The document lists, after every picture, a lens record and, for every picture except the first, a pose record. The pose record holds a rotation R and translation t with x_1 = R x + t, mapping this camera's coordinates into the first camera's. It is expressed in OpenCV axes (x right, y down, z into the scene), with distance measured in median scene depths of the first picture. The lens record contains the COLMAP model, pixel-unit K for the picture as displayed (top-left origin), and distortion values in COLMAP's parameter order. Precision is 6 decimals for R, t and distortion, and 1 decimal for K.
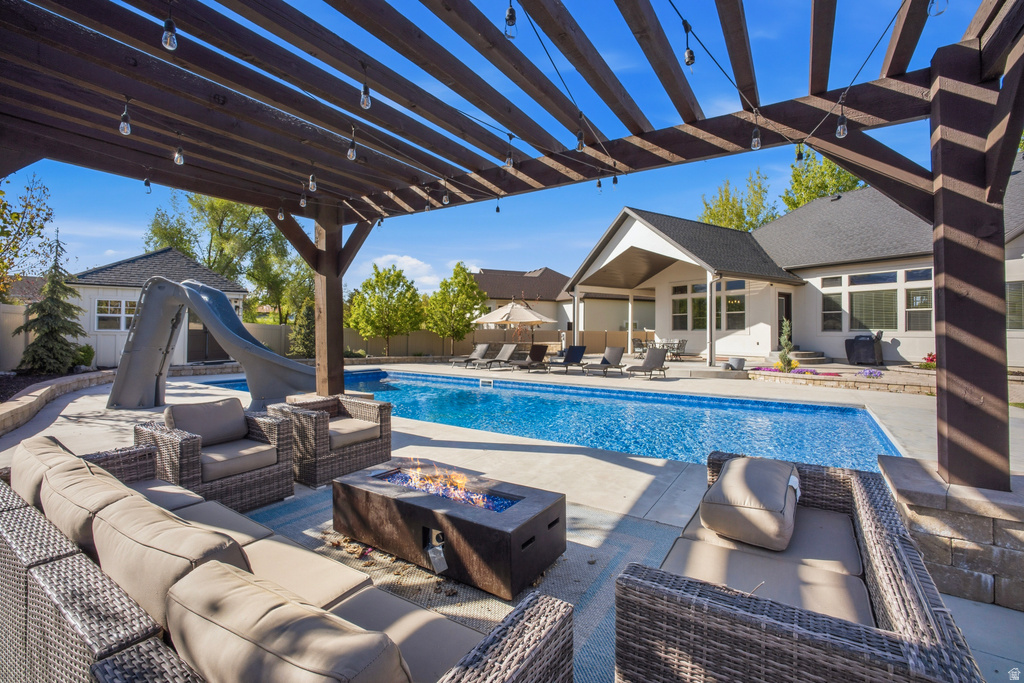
lens RADIAL K [[458.1, 0, 530.3], [0, 458.1, 317.8], [0, 0, 1]] dist [-0.000693, -0.000033]
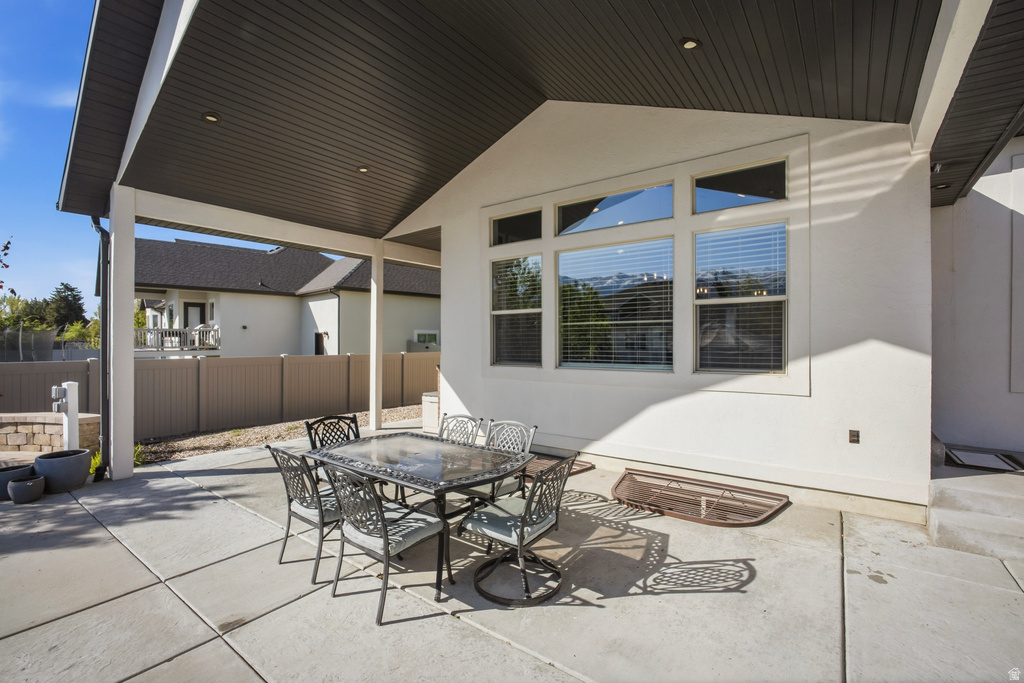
lens RADIAL K [[453.9, 0, 511.9], [0, 453.9, 337.4], [0, 0, 1]] dist [-0.002131, -0.000079]
pose [[0.951446, 0.000483, 0.307814, 0.278483], [-0.006698, 0.999794, 0.019135, 0.003978], [-0.307742, -0.020268, 0.951254, 0.858976]]
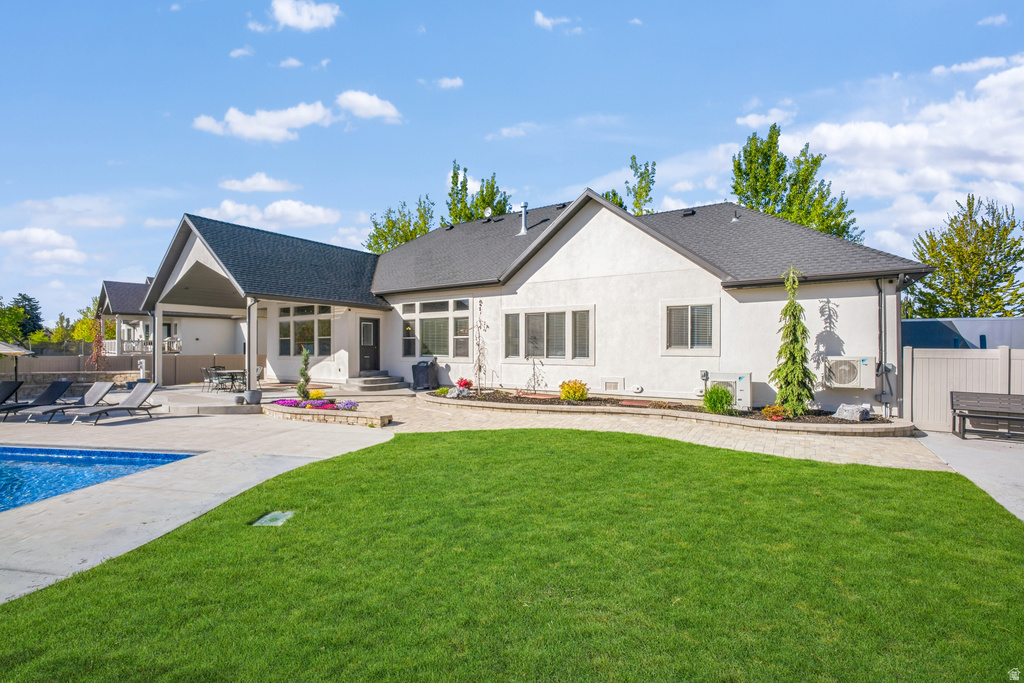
lens RADIAL K [[453.9, 0, 511.9], [0, 453.9, 337.4], [0, 0, 1]] dist [-0.002131, -0.000079]
pose [[0.927261, 0.000088, 0.374415, 0.482868], [-0.003612, 0.999956, 0.008711, -0.023091], [-0.374398, -0.009430, 0.927220, -0.024133]]
